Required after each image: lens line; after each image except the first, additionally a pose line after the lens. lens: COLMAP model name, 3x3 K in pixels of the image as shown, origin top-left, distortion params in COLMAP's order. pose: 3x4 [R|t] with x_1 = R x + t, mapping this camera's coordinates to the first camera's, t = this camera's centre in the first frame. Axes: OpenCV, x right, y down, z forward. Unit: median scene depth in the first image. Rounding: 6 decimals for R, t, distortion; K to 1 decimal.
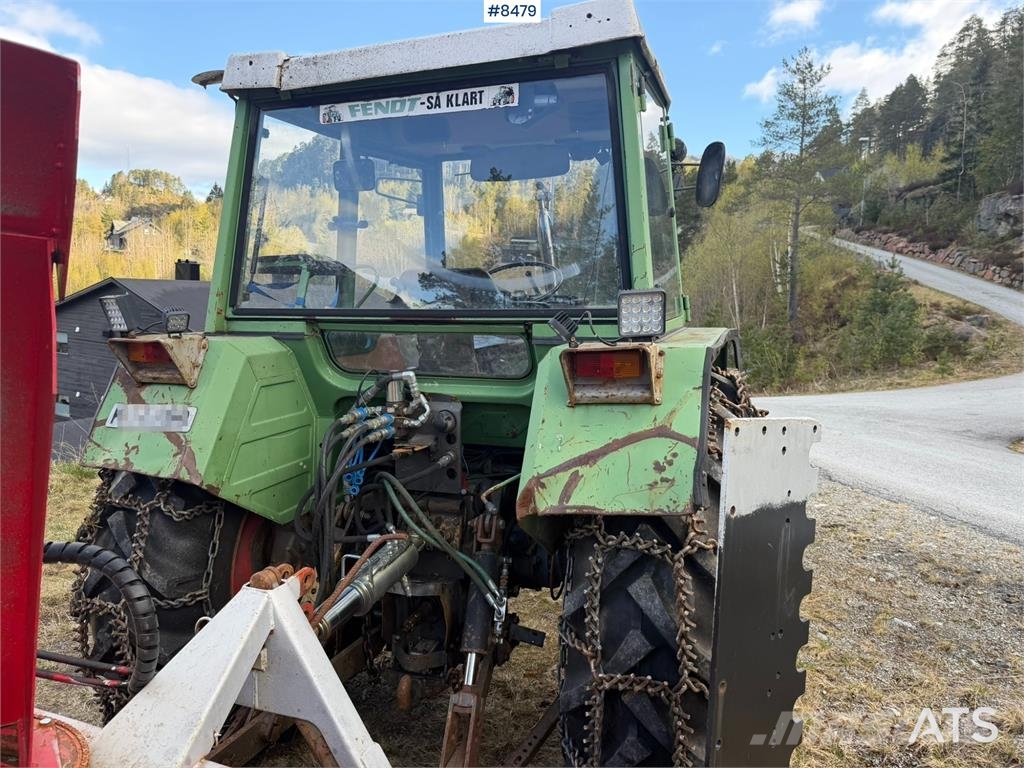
lens RADIAL K [[718.8, 0, 512.0], [0, 718.8, 384.0], [0, 0, 1]] dist [0.096065, -0.142368]
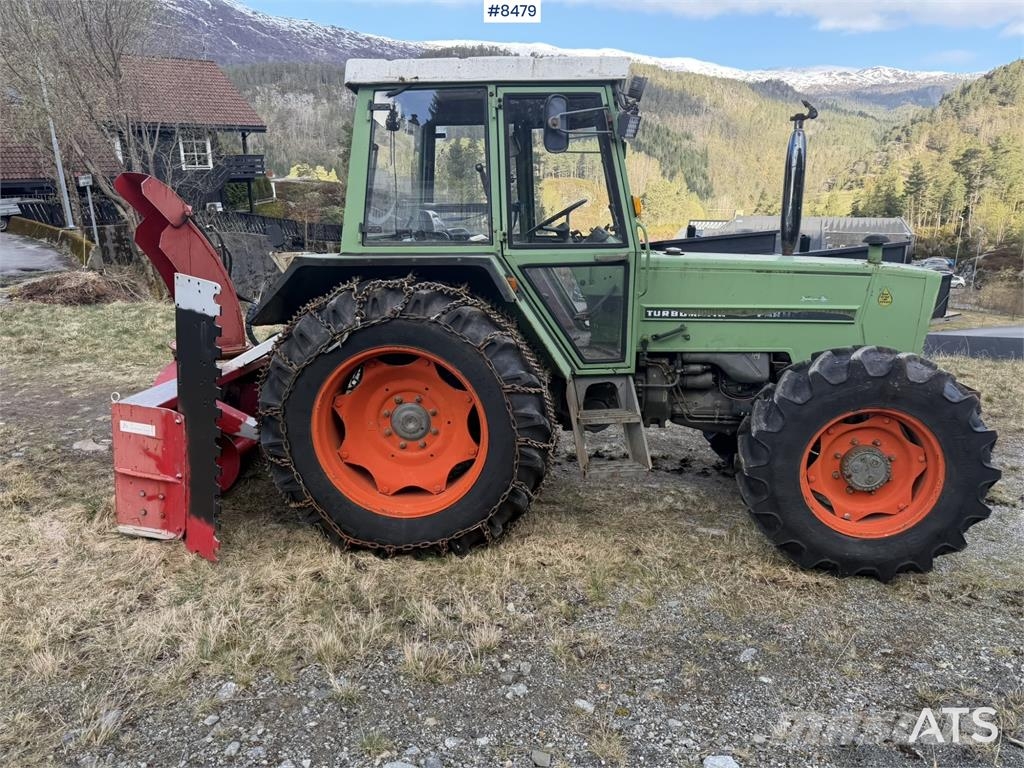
lens RADIAL K [[713.4, 0, 510.2], [0, 713.4, 388.2], [0, 0, 1]] dist [0.033953, -0.043274]
pose [[0.226804, 0.237389, -0.944567, 1.757594], [-0.114880, 0.969591, 0.216094, -0.144735], [0.967142, 0.059501, 0.247178, 0.825232]]
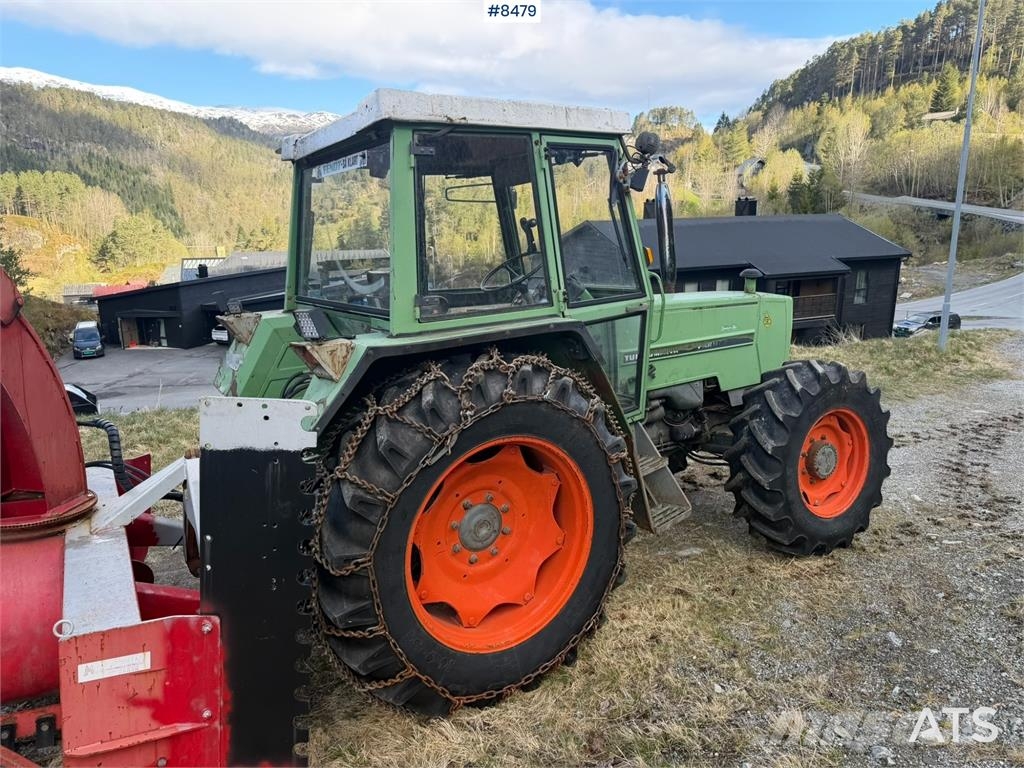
lens RADIAL K [[725.9, 0, 514.2], [0, 725.9, 377.4], [0, 0, 1]] dist [0.024676, -0.033319]
pose [[0.791460, 0.090223, -0.604526, 1.043531], [-0.035920, 0.994202, 0.101352, -0.110945], [0.610165, -0.058502, 0.790112, 0.013480]]
